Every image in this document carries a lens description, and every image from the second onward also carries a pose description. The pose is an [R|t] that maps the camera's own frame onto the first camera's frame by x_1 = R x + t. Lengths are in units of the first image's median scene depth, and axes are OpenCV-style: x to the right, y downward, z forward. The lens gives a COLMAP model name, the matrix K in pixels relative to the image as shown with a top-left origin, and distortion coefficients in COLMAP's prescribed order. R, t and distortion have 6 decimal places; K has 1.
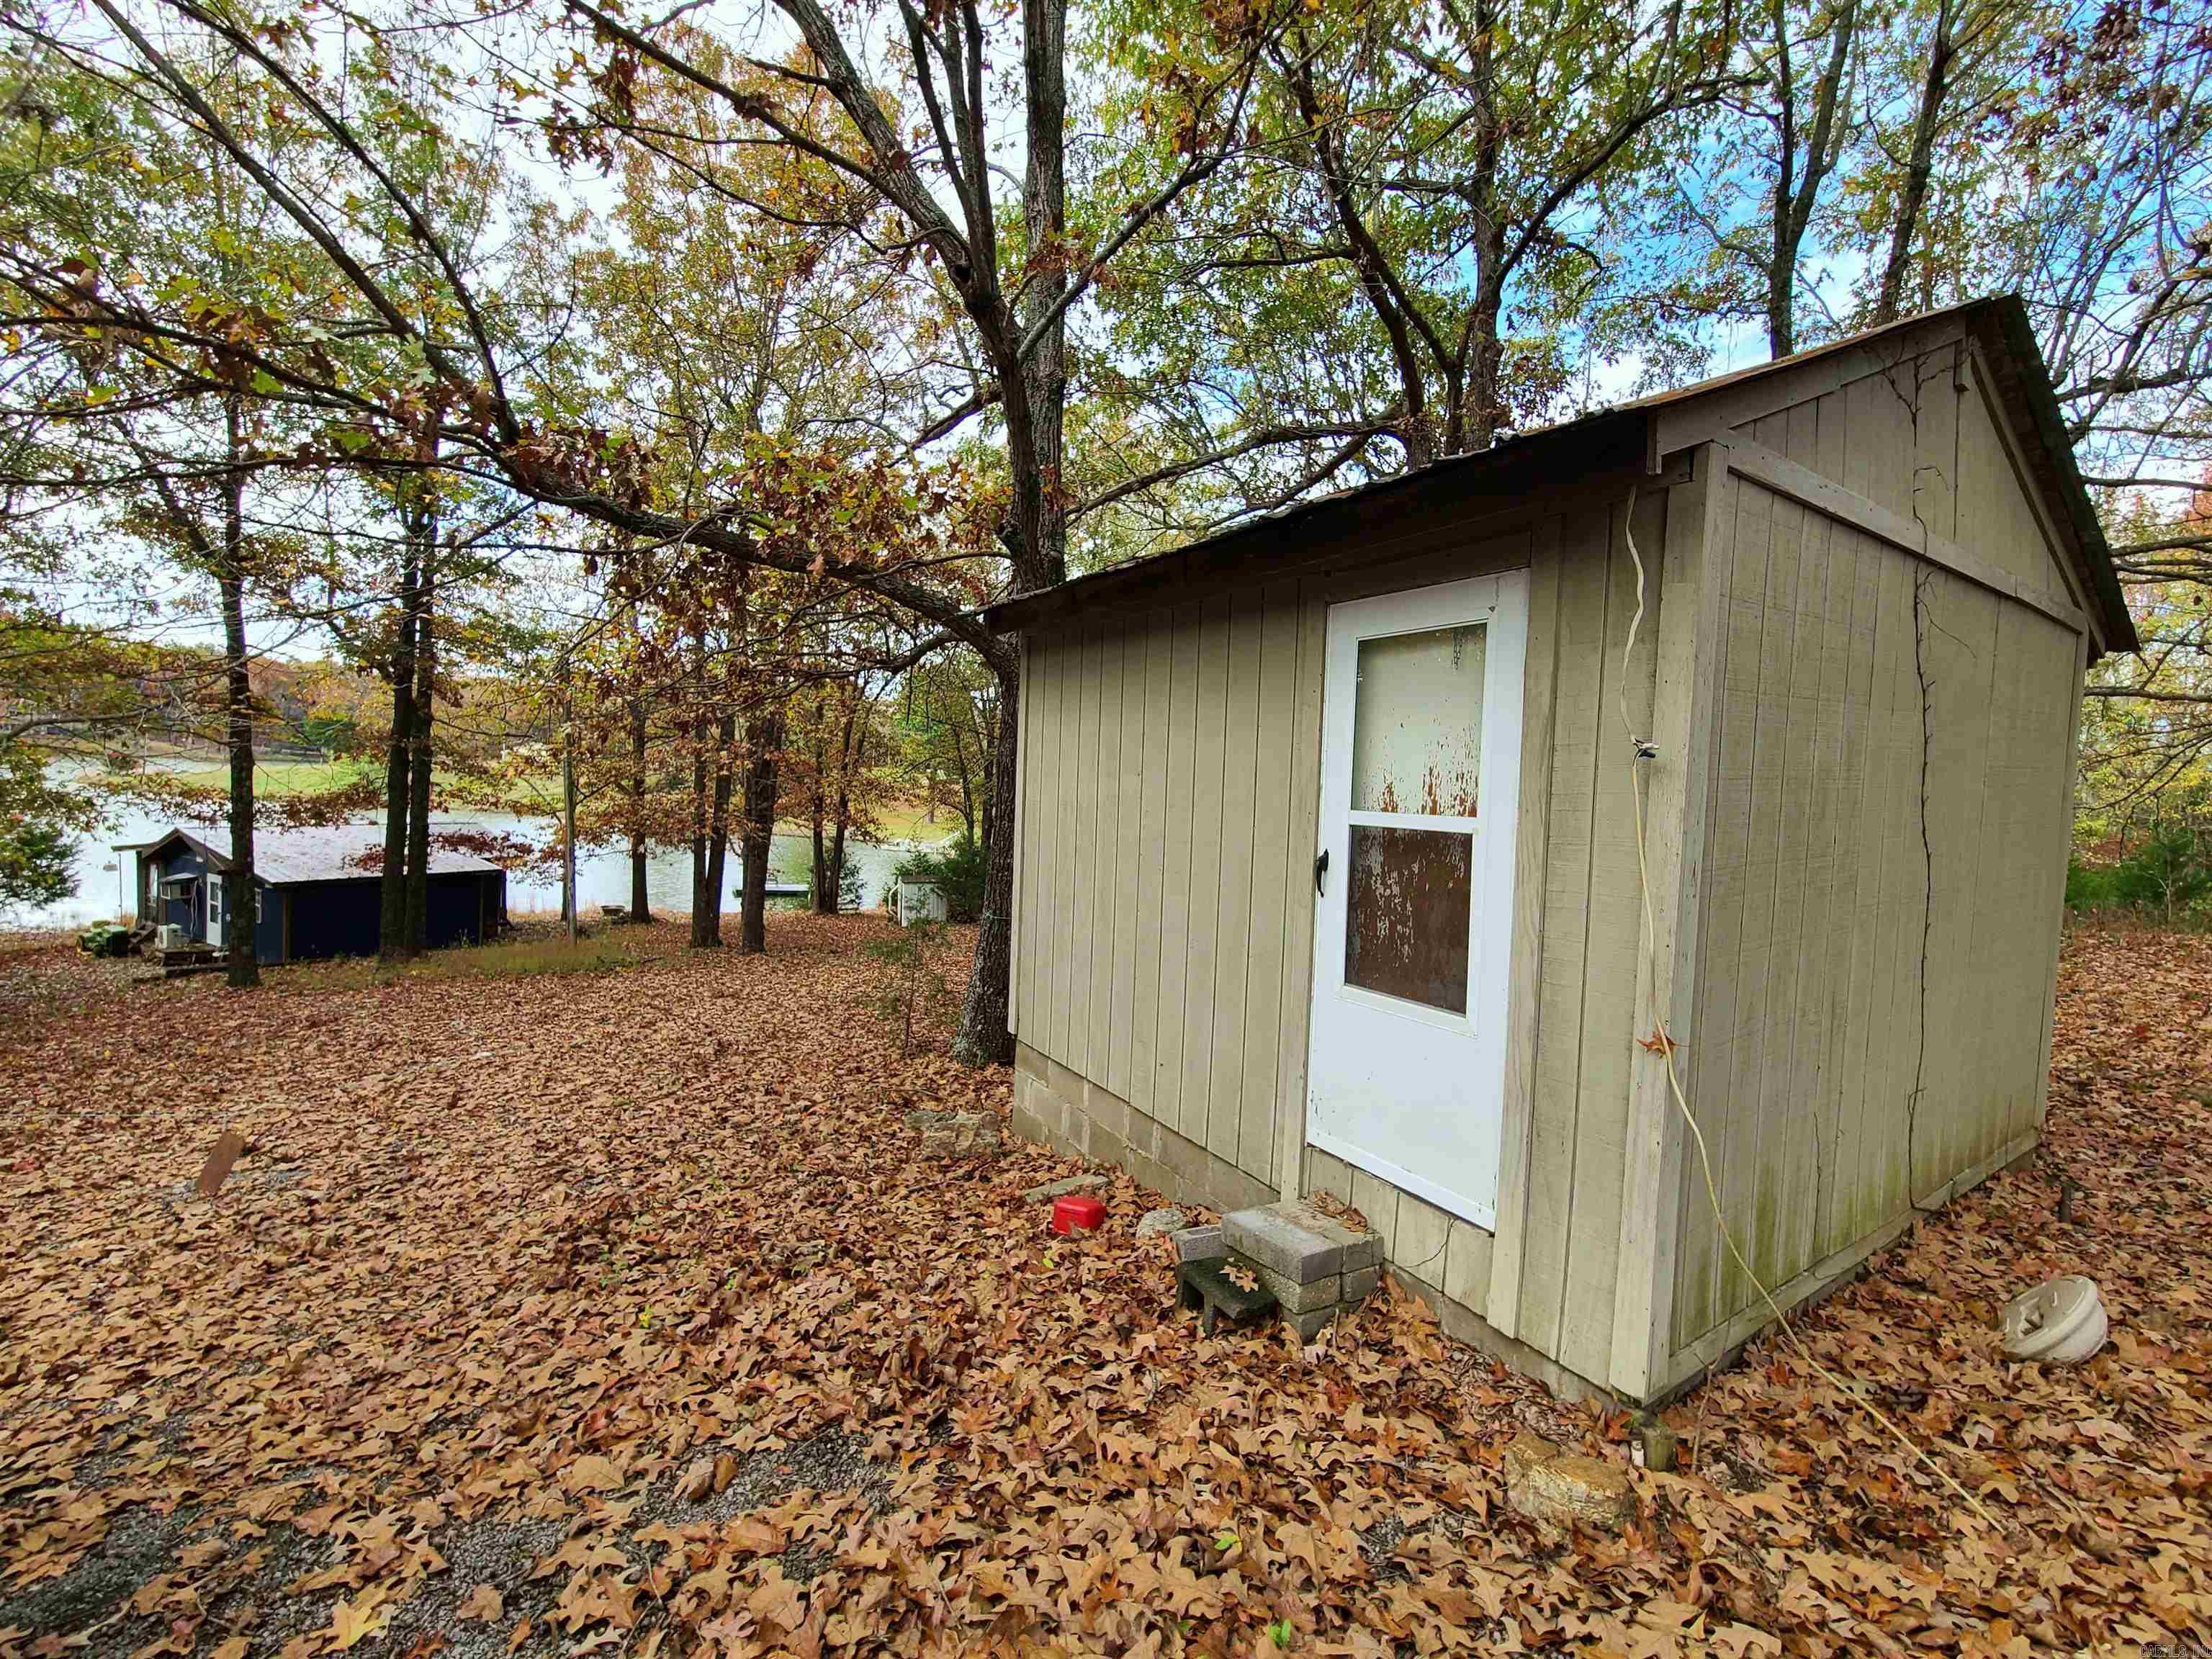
lens RADIAL K [[901.5, 0, 1128.1], [0, 901.5, 819.7], [0, 0, 1]] dist [-0.000177, -0.002835]
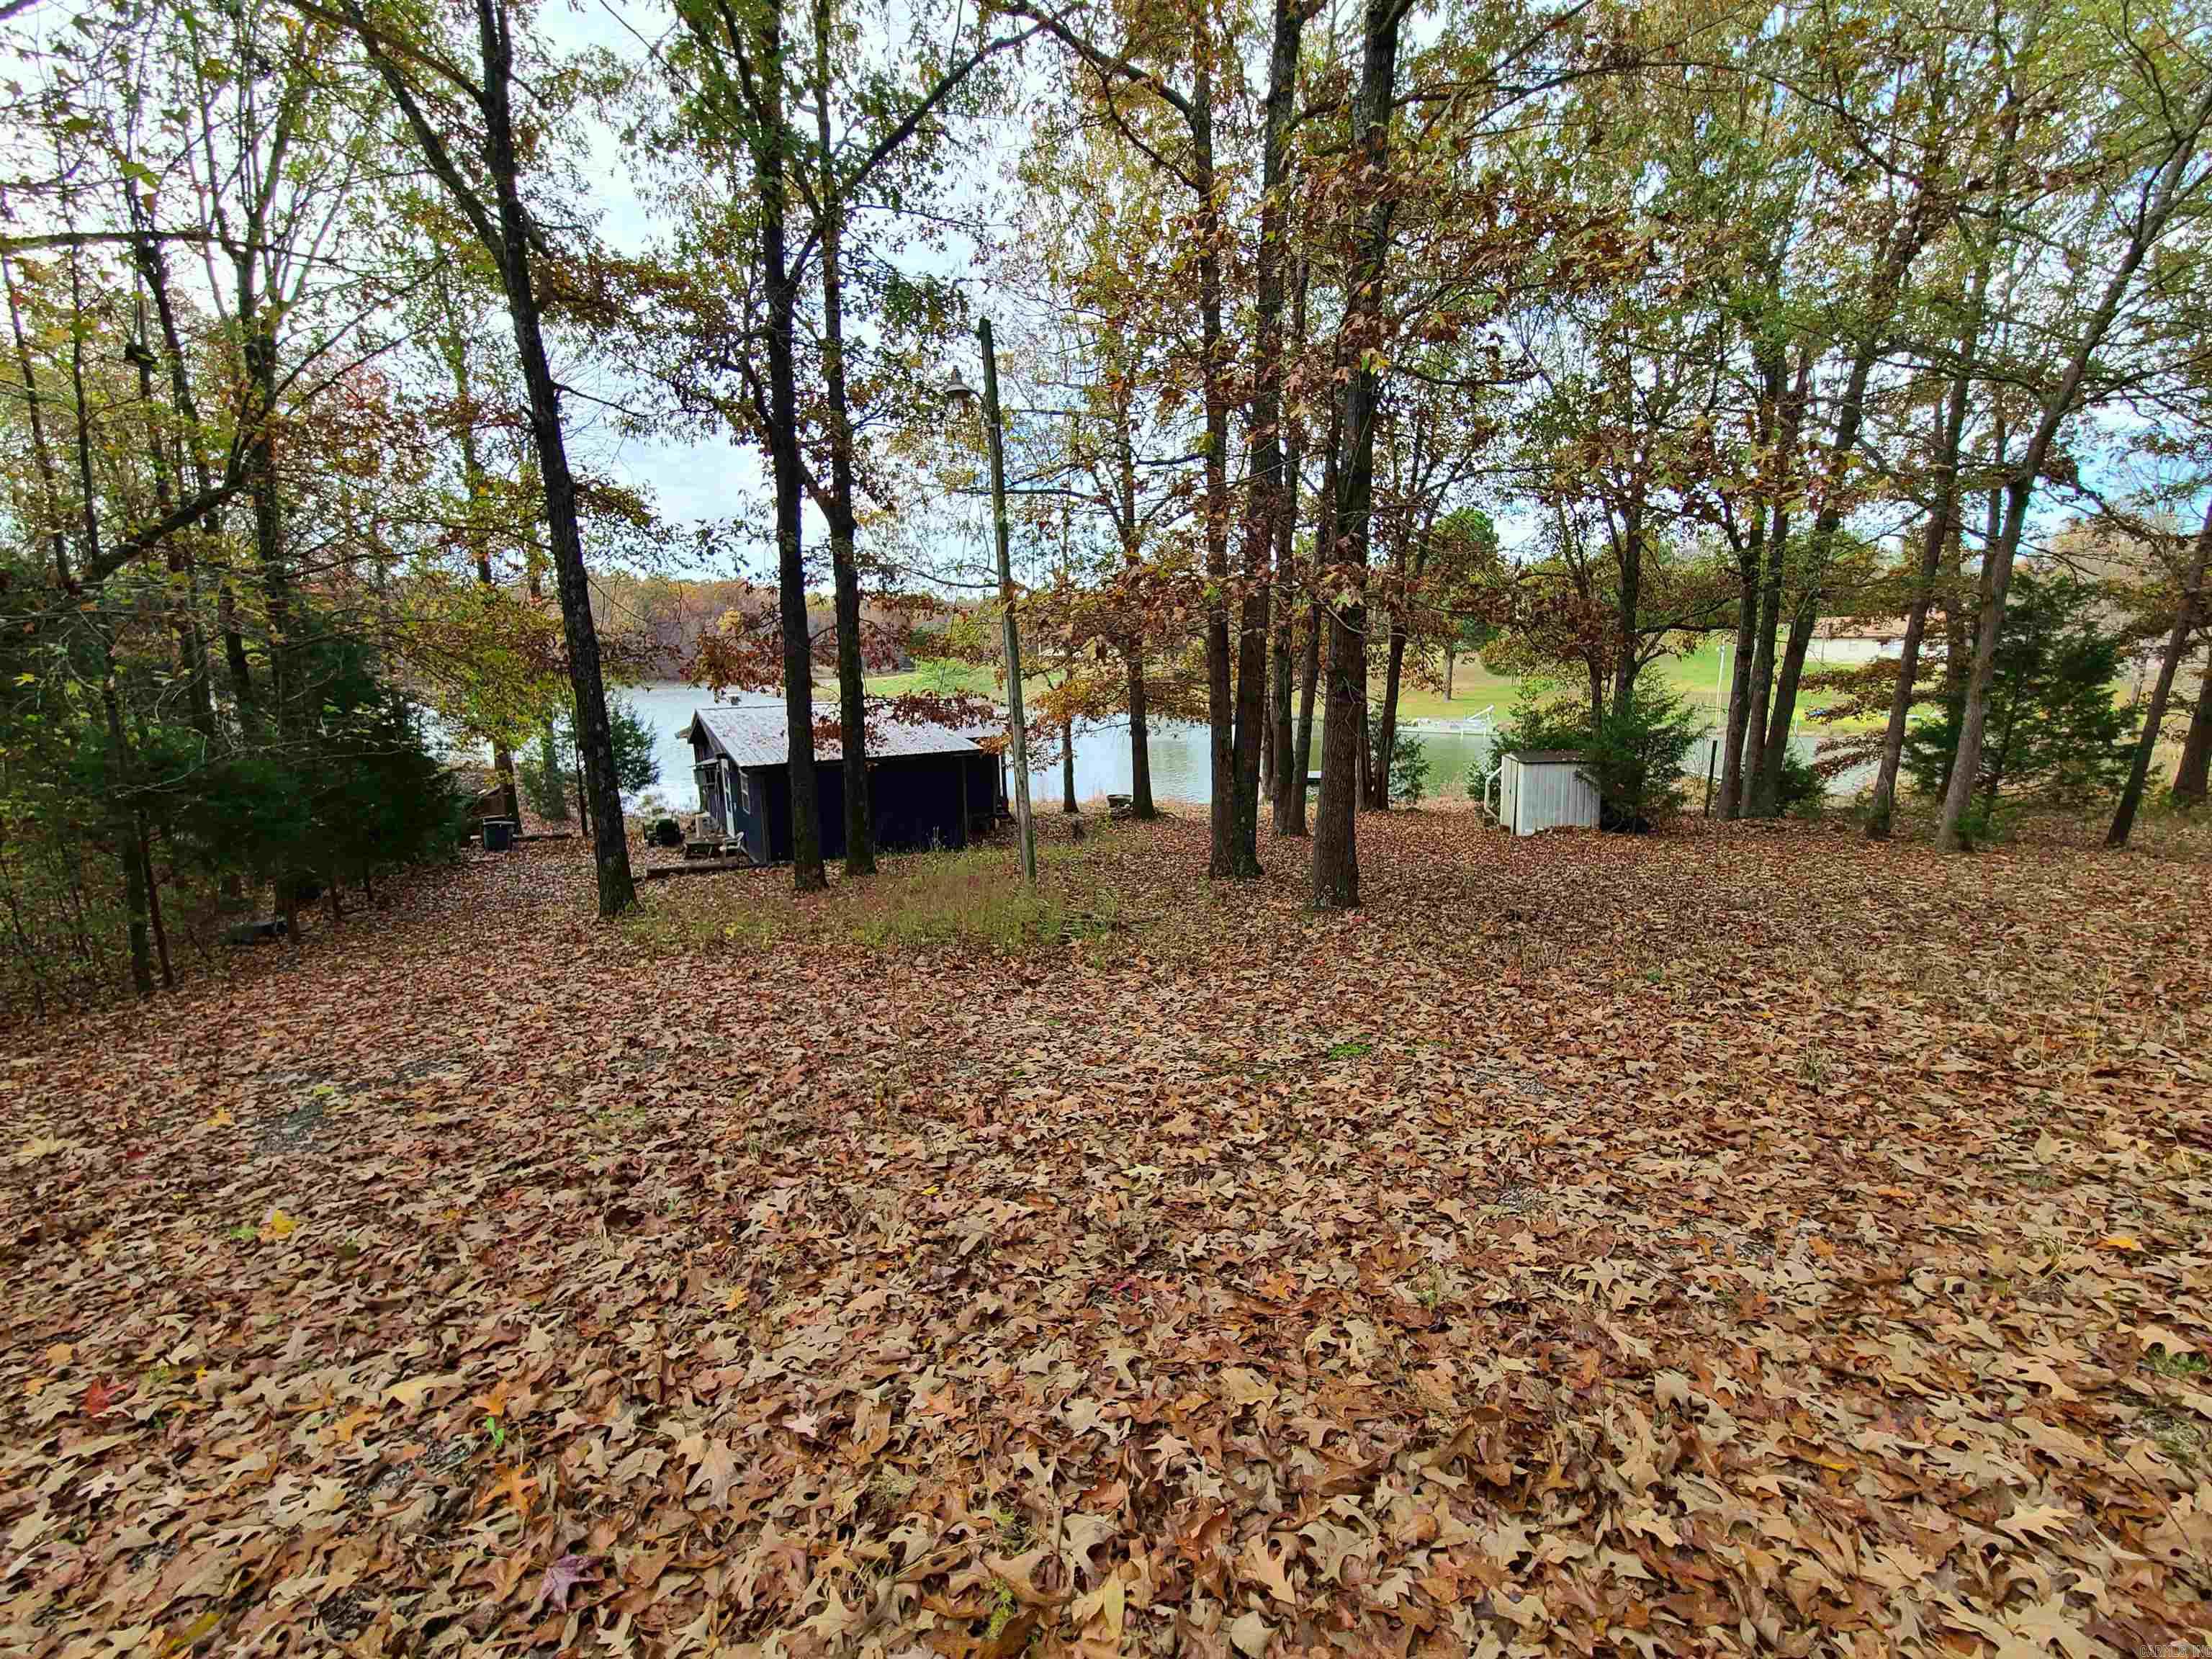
lens RADIAL K [[901.5, 0, 1128.1], [0, 901.5, 819.7], [0, 0, 1]] dist [-0.000177, -0.002835]
pose [[0.870611, 0.023416, -0.491414, -0.199167], [0.040314, 0.992112, 0.118697, 0.026141], [0.490317, -0.123150, 0.862800, 0.374099]]
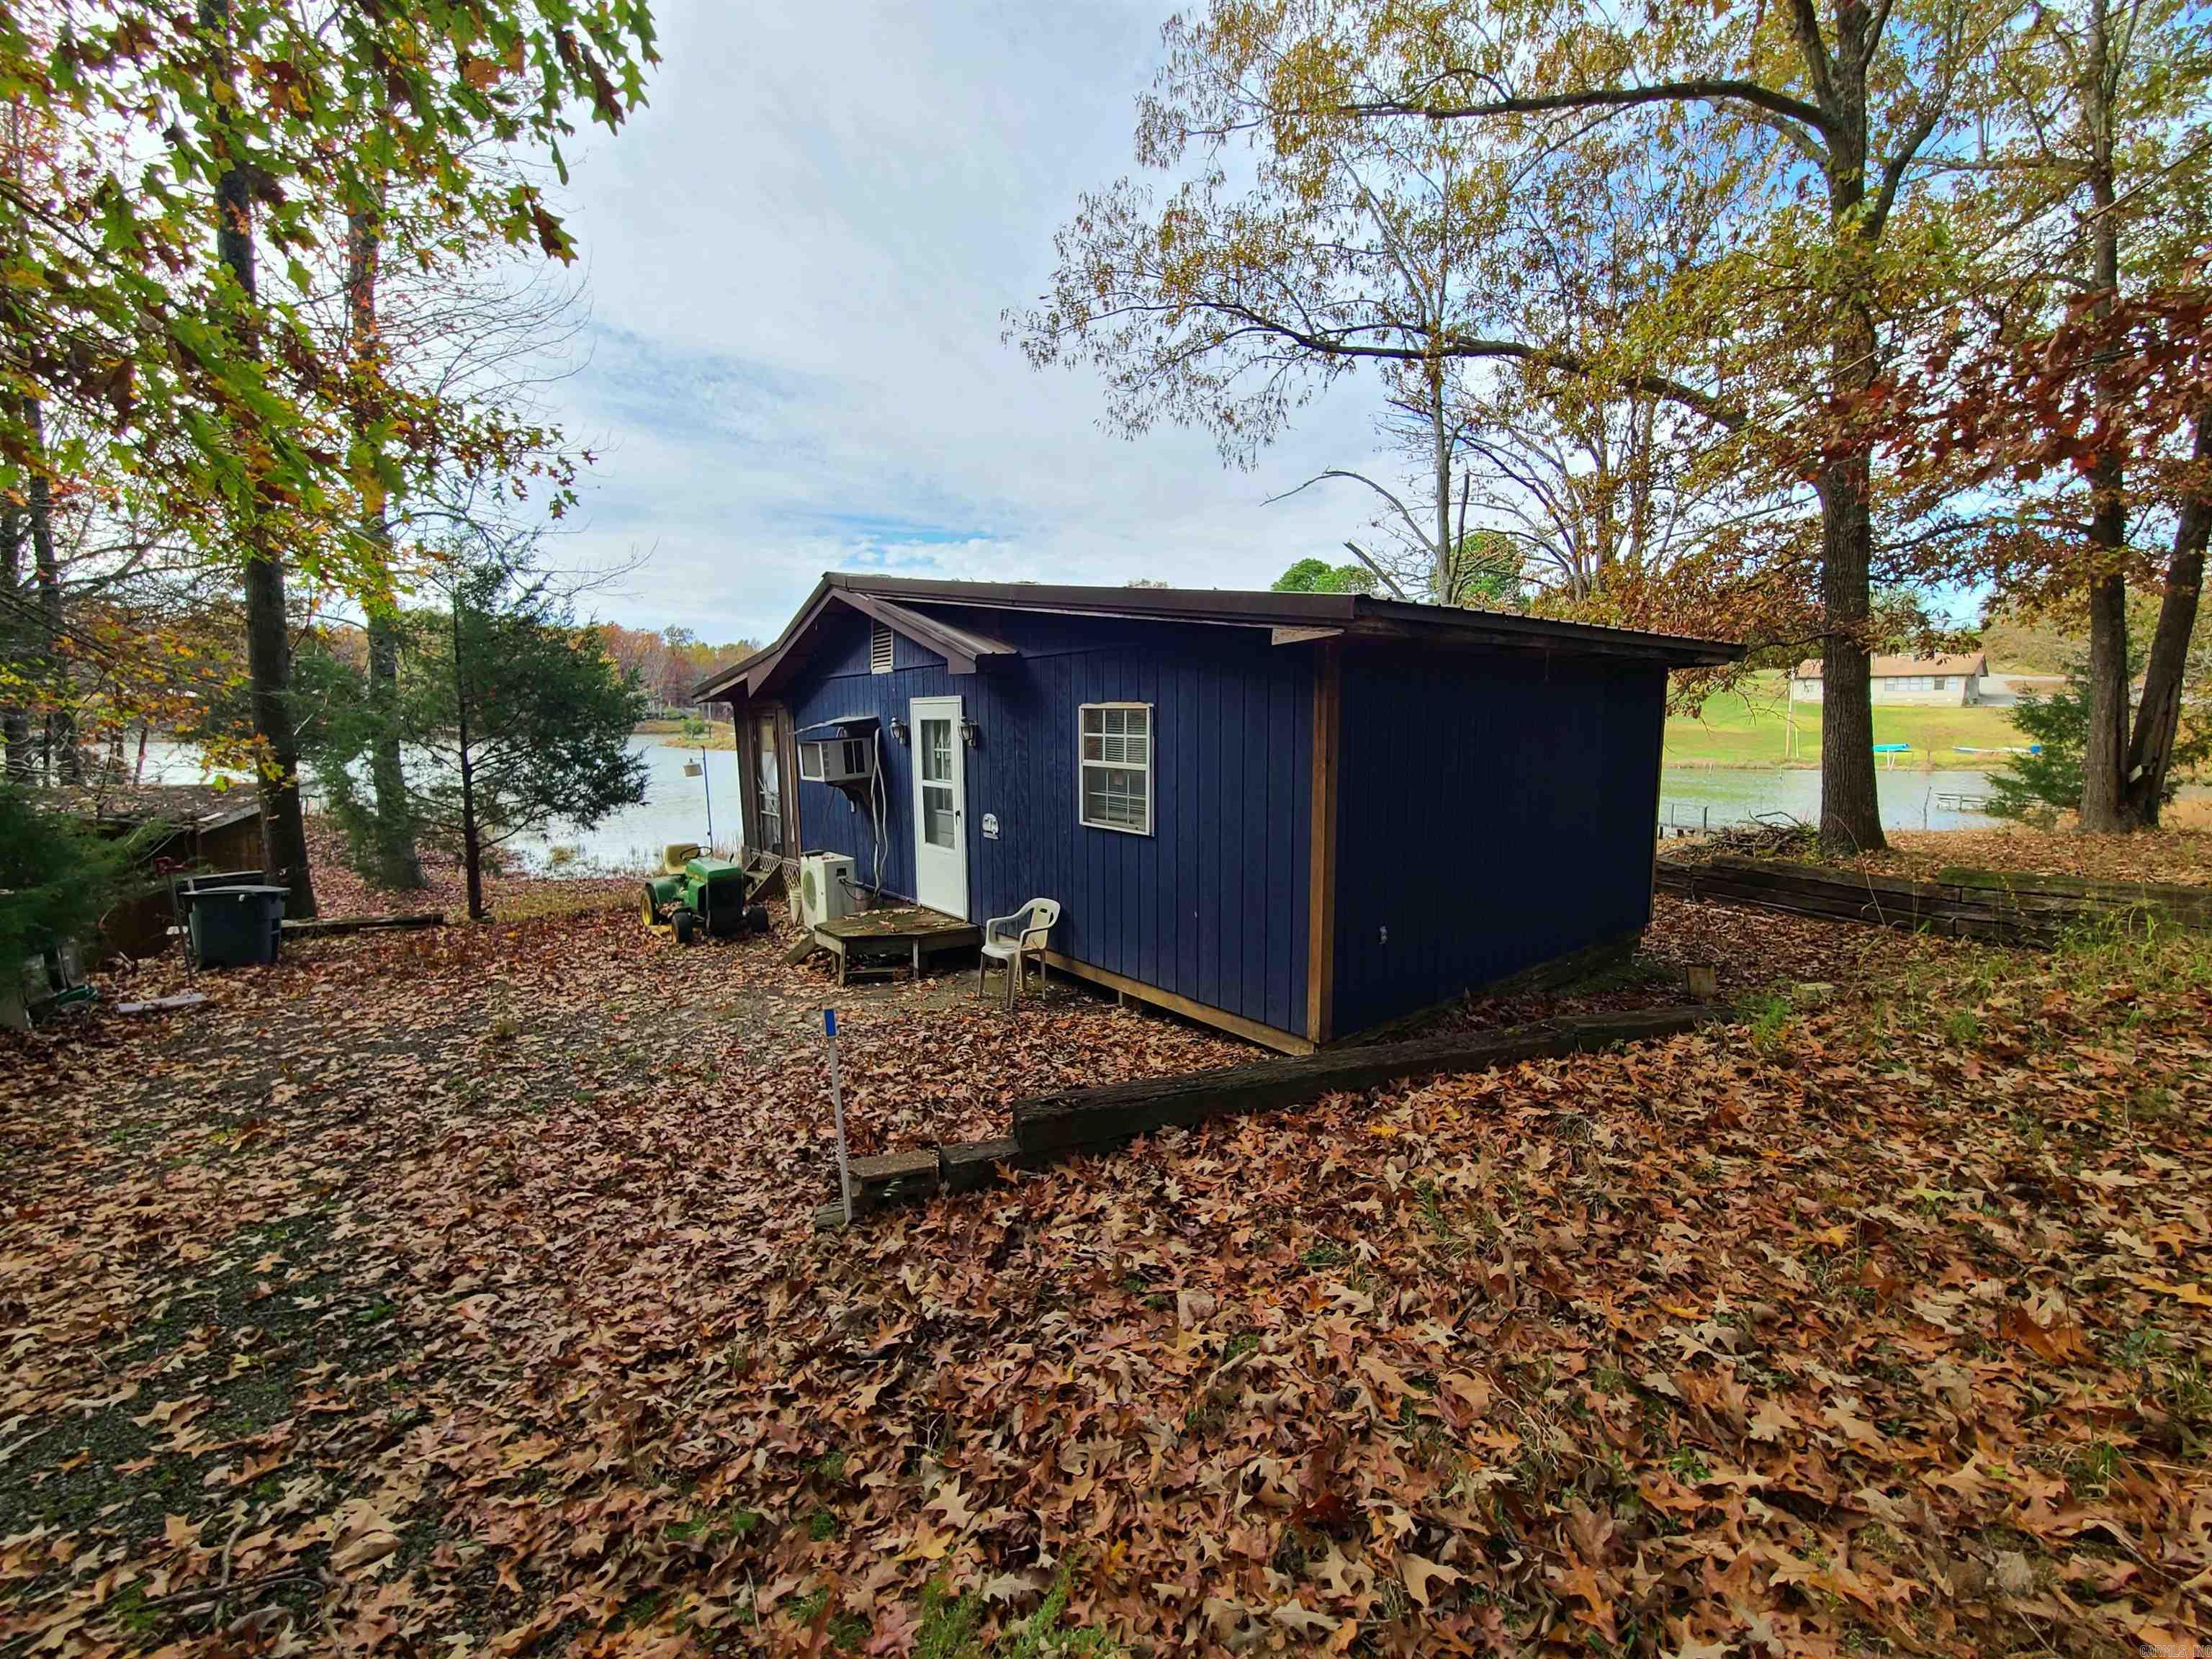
lens RADIAL K [[901.5, 0, 1128.1], [0, 901.5, 819.7], [0, 0, 1]] dist [-0.000177, -0.002835]
pose [[0.920954, -0.026363, -0.388779, -0.761912], [0.047635, 0.997843, 0.045175, 0.086758], [0.386749, -0.060124, 0.920223, 0.668706]]
